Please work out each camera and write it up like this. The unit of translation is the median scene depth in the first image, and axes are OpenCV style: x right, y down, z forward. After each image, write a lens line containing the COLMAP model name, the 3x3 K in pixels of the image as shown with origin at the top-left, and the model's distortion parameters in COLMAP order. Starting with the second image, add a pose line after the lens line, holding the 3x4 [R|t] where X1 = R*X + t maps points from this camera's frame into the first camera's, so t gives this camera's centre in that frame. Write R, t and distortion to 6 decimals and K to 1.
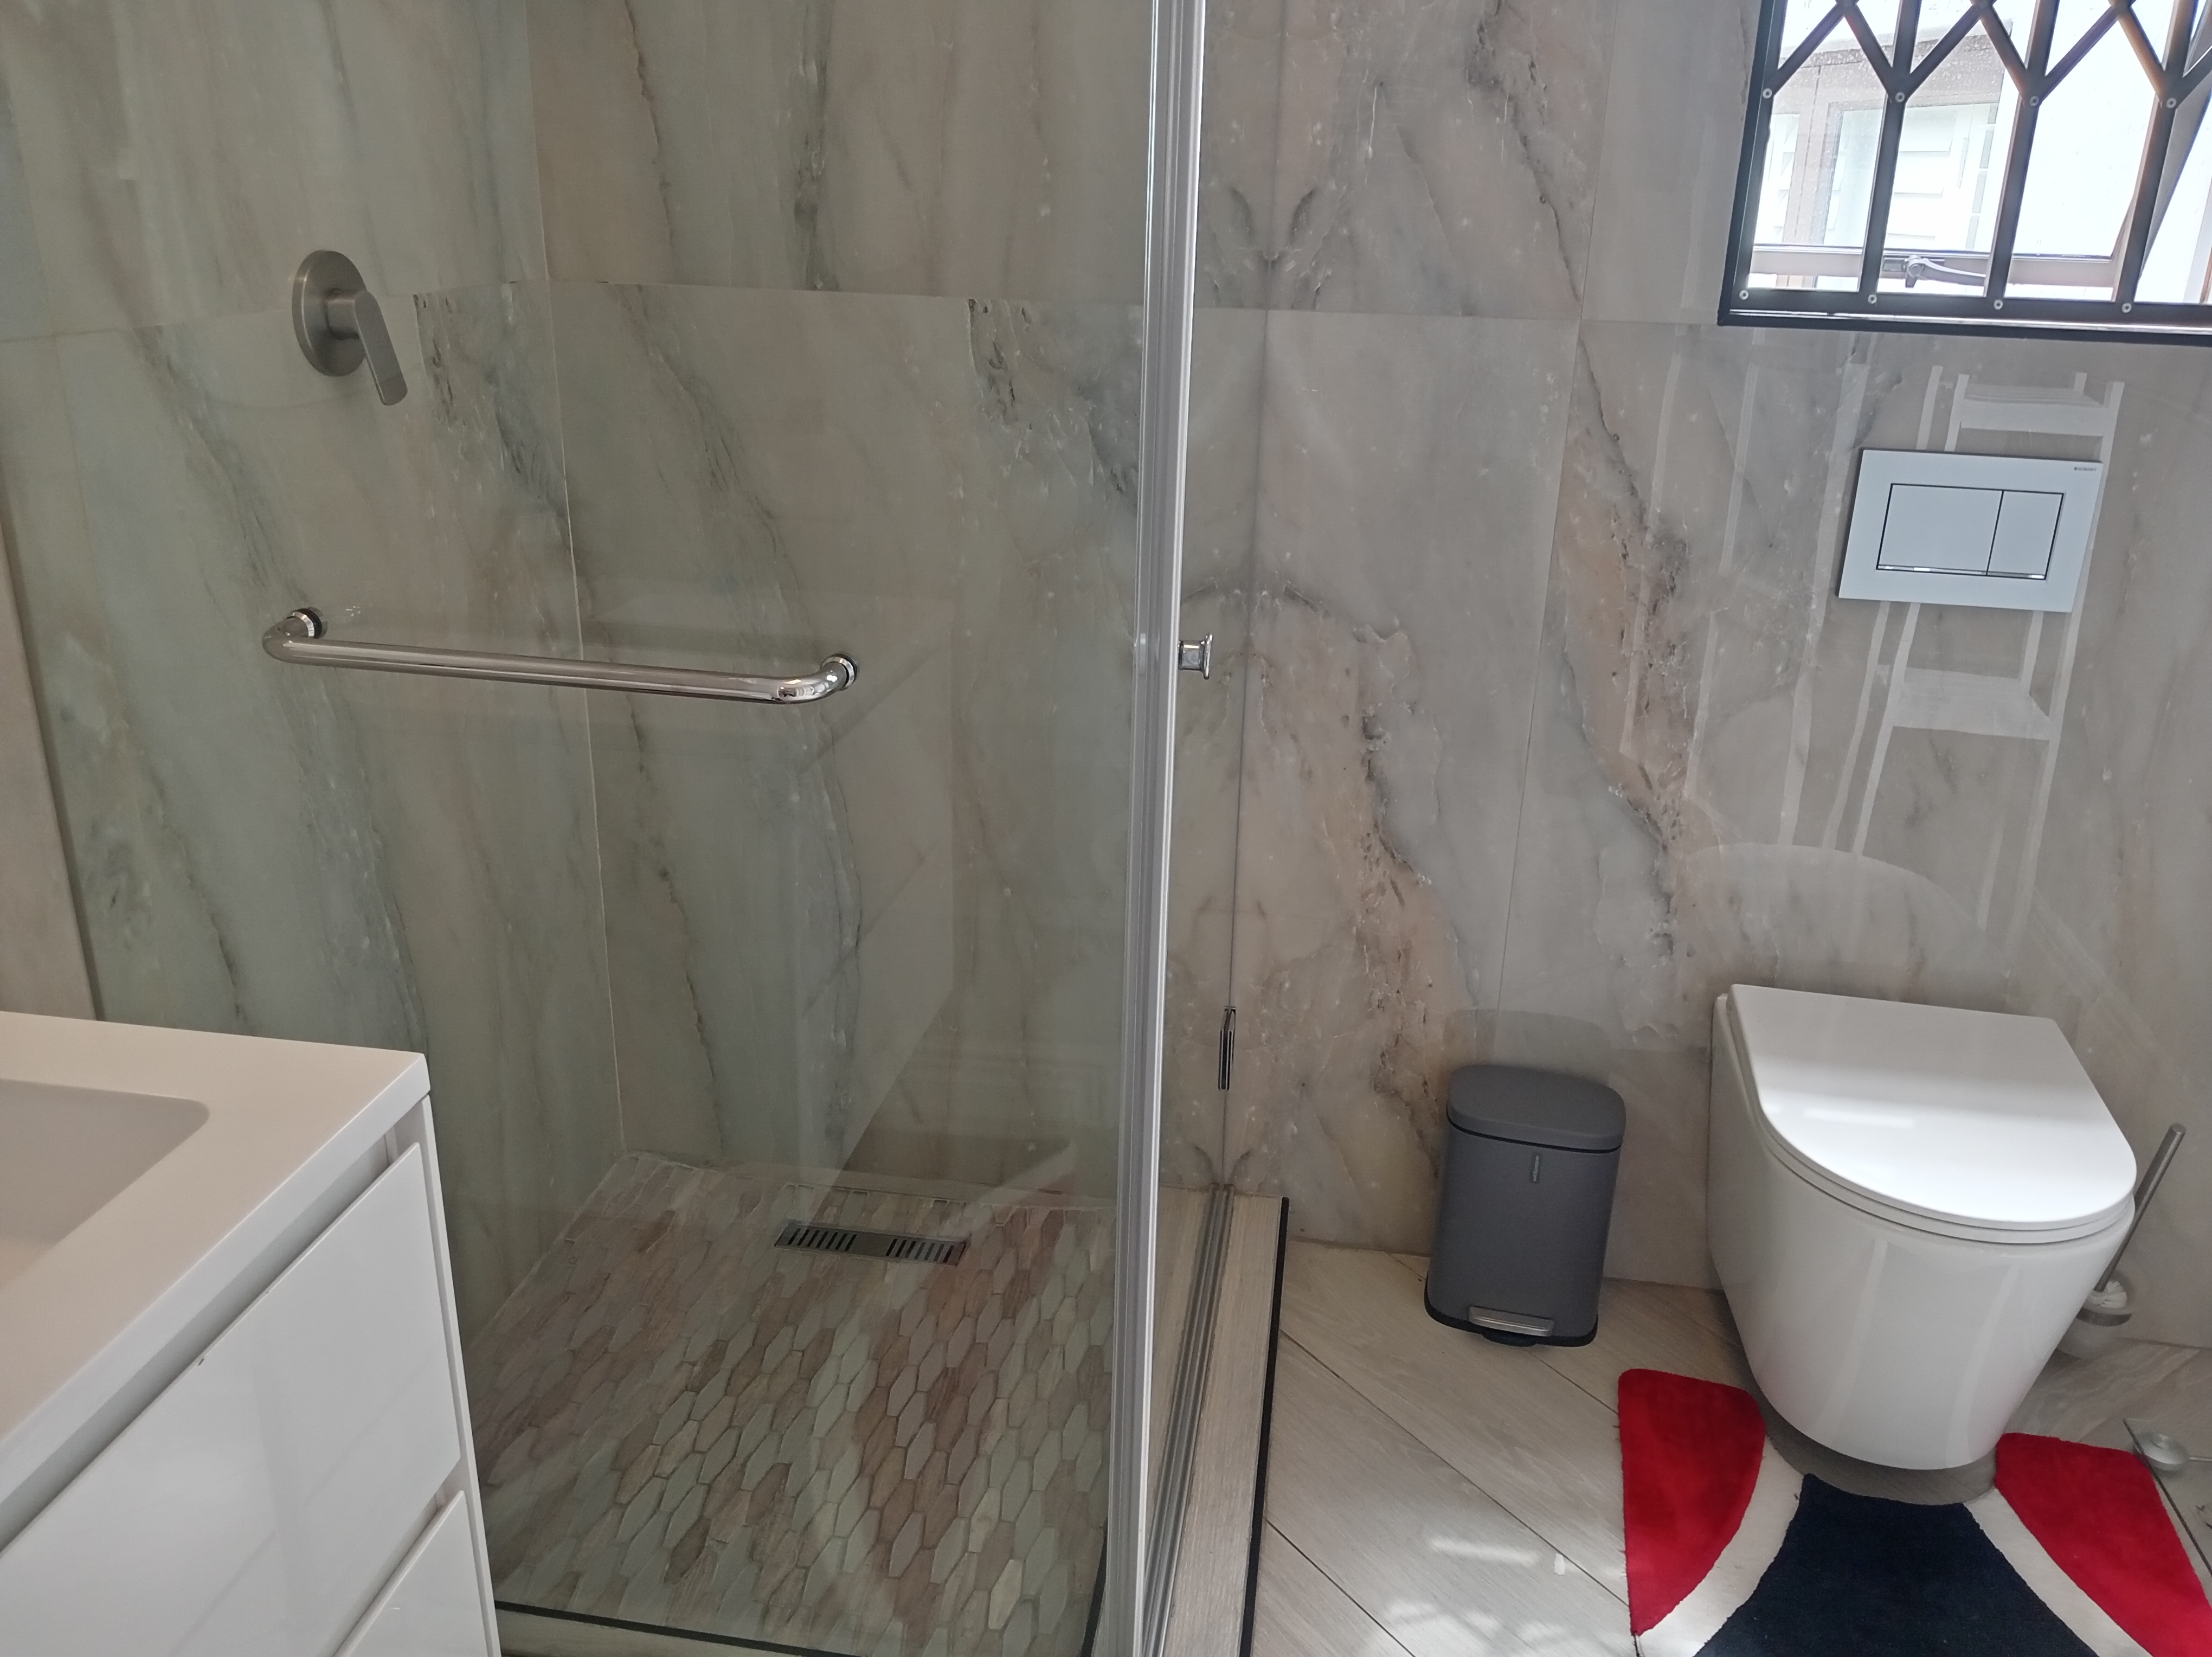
lens RADIAL K [[1739.5, 0, 1105.7], [0, 1739.5, 832.6], [0, 0, 1]] dist [0.079960, -0.139329]
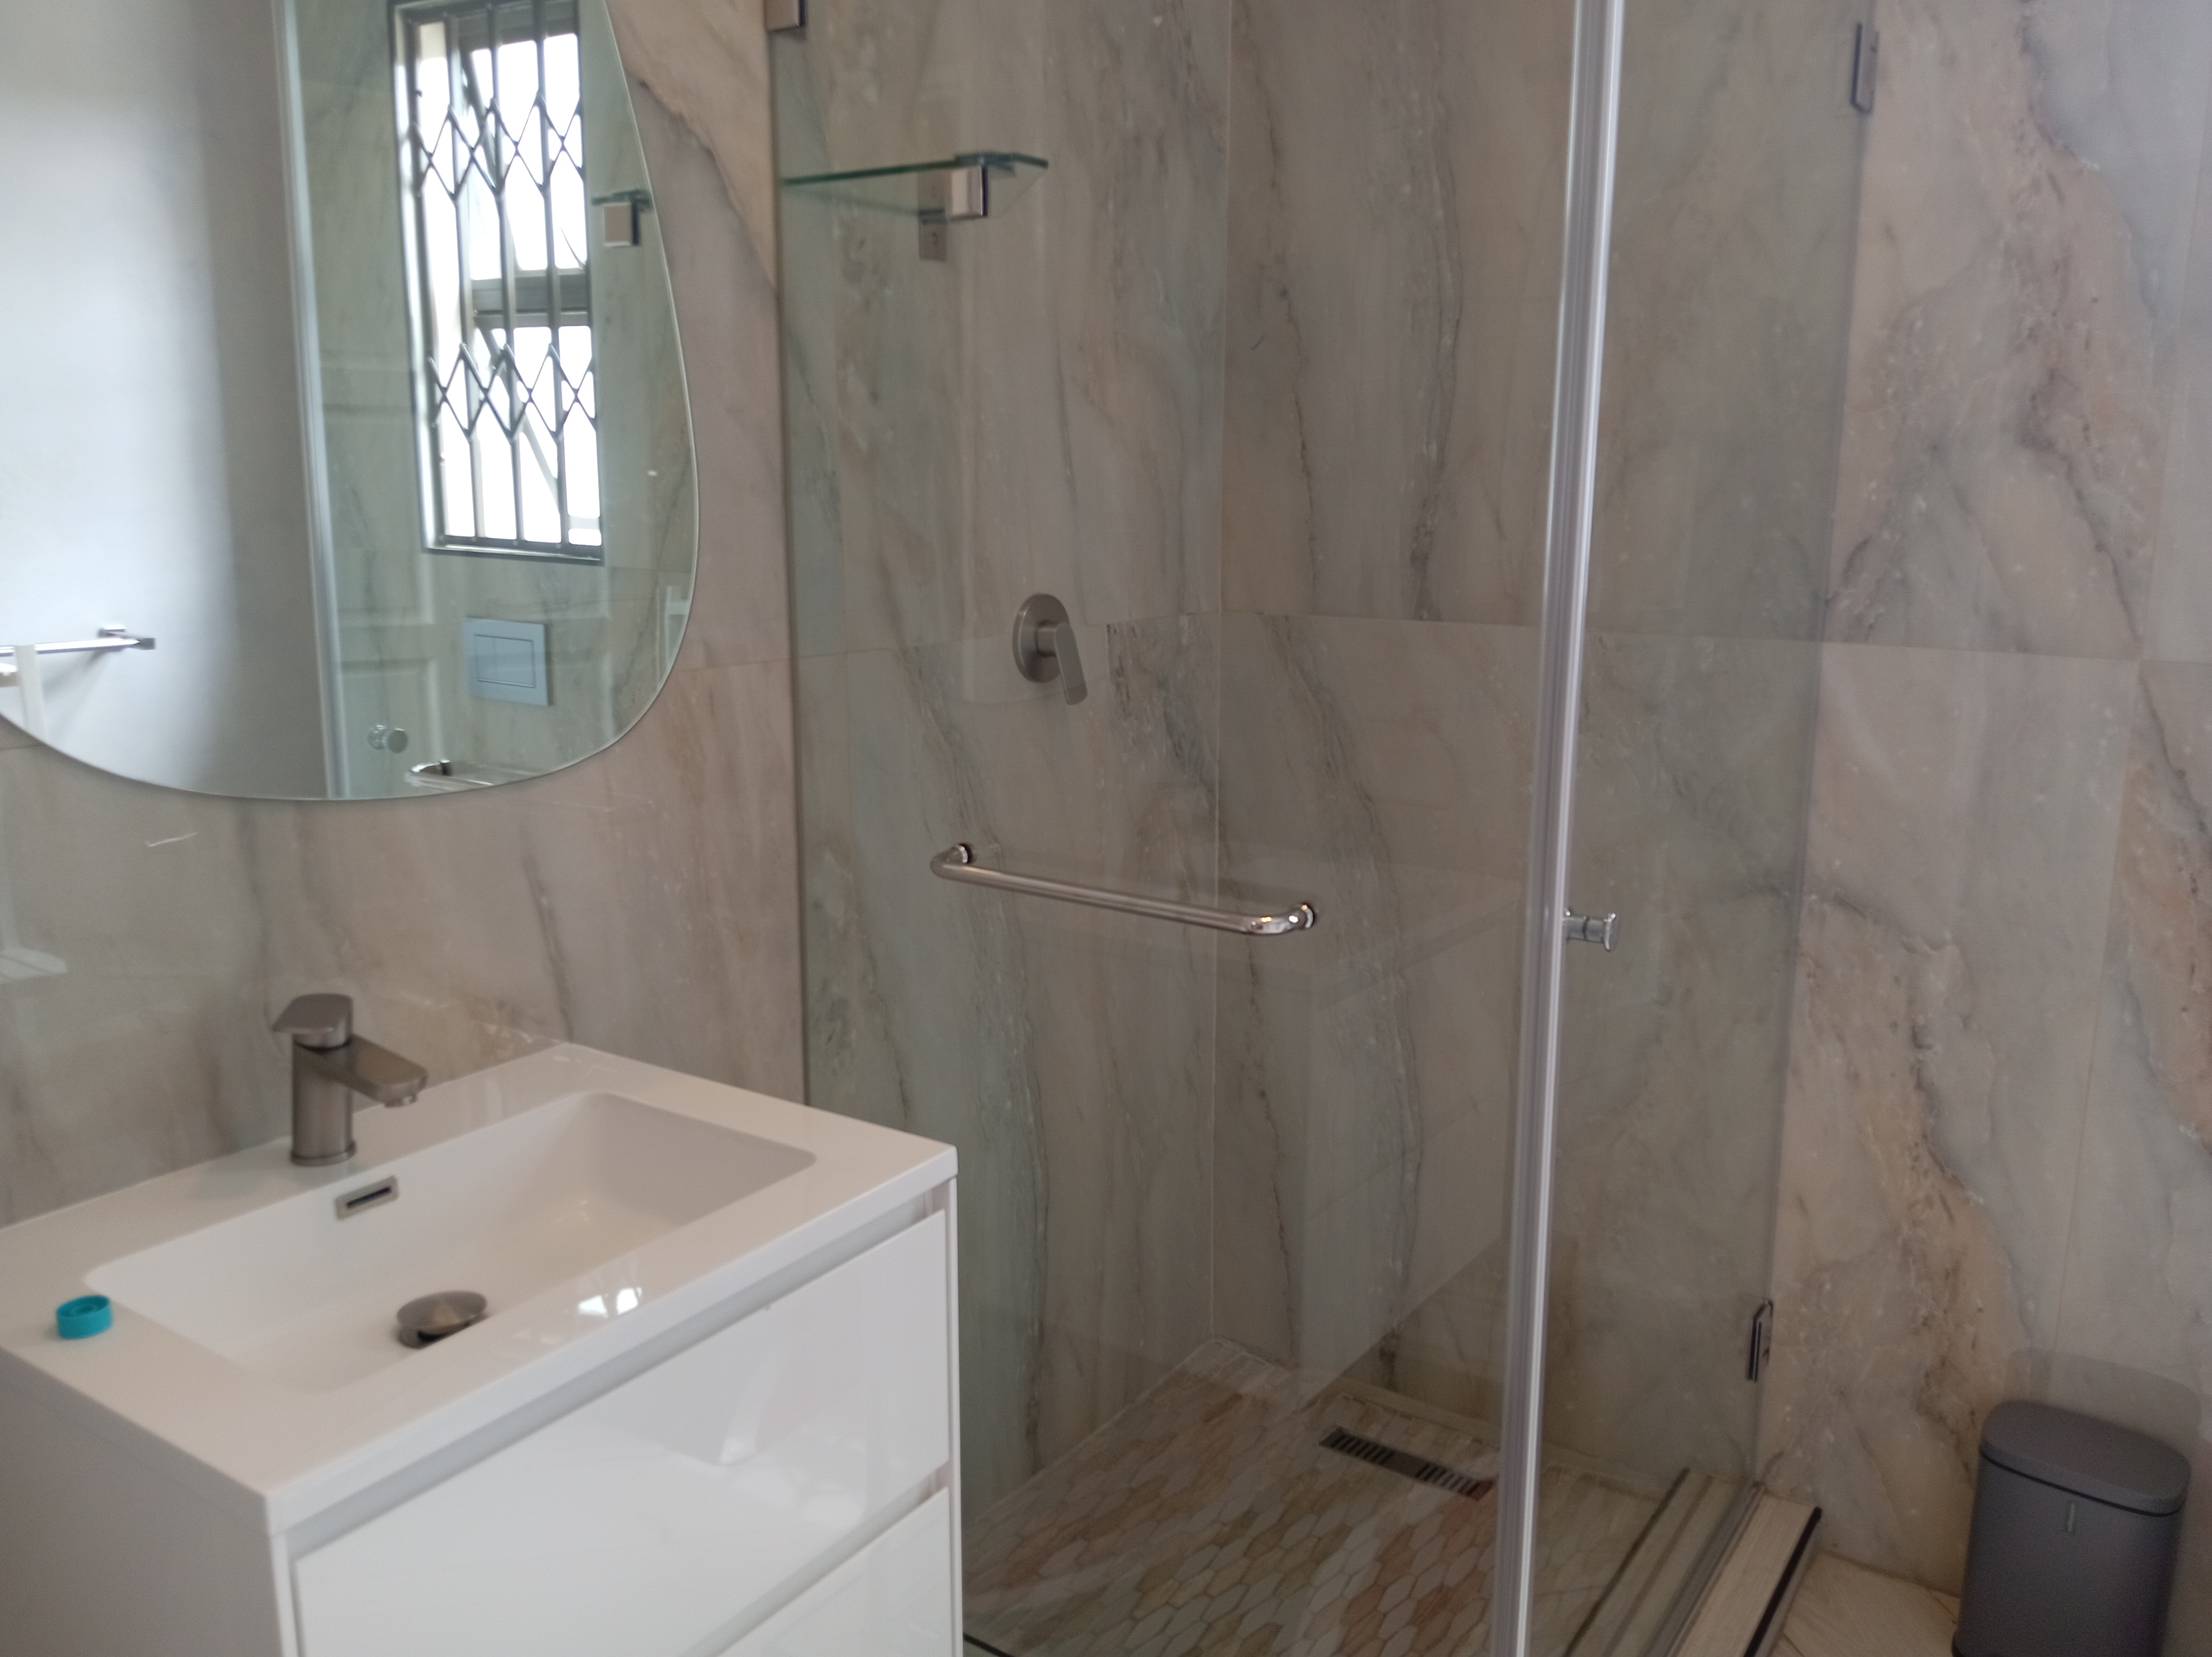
lens RADIAL K [[1739.5, 0, 1115.4], [0, 1739.5, 836.1], [0, 0, 1]] dist [0.079960, -0.139329]
pose [[0.903316, 0.066149, -0.423846, 0.164825], [-0.133706, 0.982236, -0.131664, 0.023733], [0.407607, 0.175605, 0.896113, -0.140087]]
